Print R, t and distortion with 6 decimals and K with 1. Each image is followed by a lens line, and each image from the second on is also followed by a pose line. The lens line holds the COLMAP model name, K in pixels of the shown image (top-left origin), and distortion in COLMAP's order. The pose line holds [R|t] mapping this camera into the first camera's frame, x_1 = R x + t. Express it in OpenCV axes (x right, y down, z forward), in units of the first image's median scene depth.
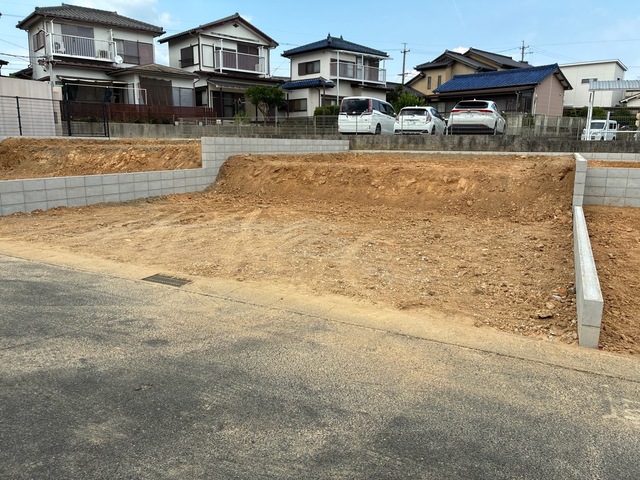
lens RADIAL K [[486.6, 0, 323.7], [0, 486.6, 237.6], [0, 0, 1]] dist [0.043911, -0.051831]
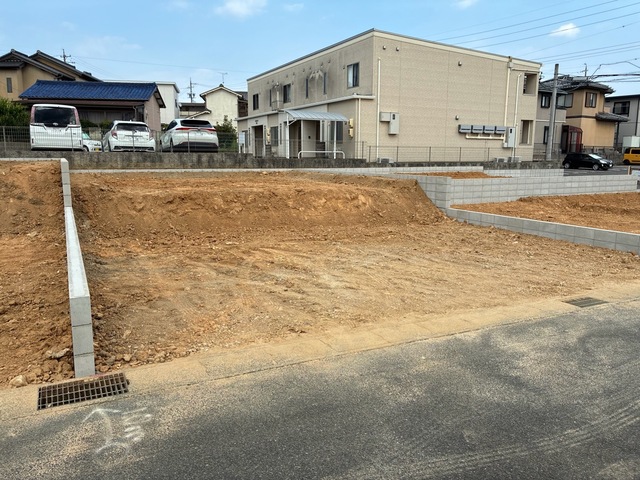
lens RADIAL K [[486.6, 0, 323.2], [0, 486.6, 237.0], [0, 0, 1]] dist [0.043911, -0.051831]
pose [[0.592226, -0.138171, 0.793837, -0.364244], [0.155433, 0.986274, 0.055708, -0.050806], [-0.790639, 0.090397, 0.605573, 0.184742]]
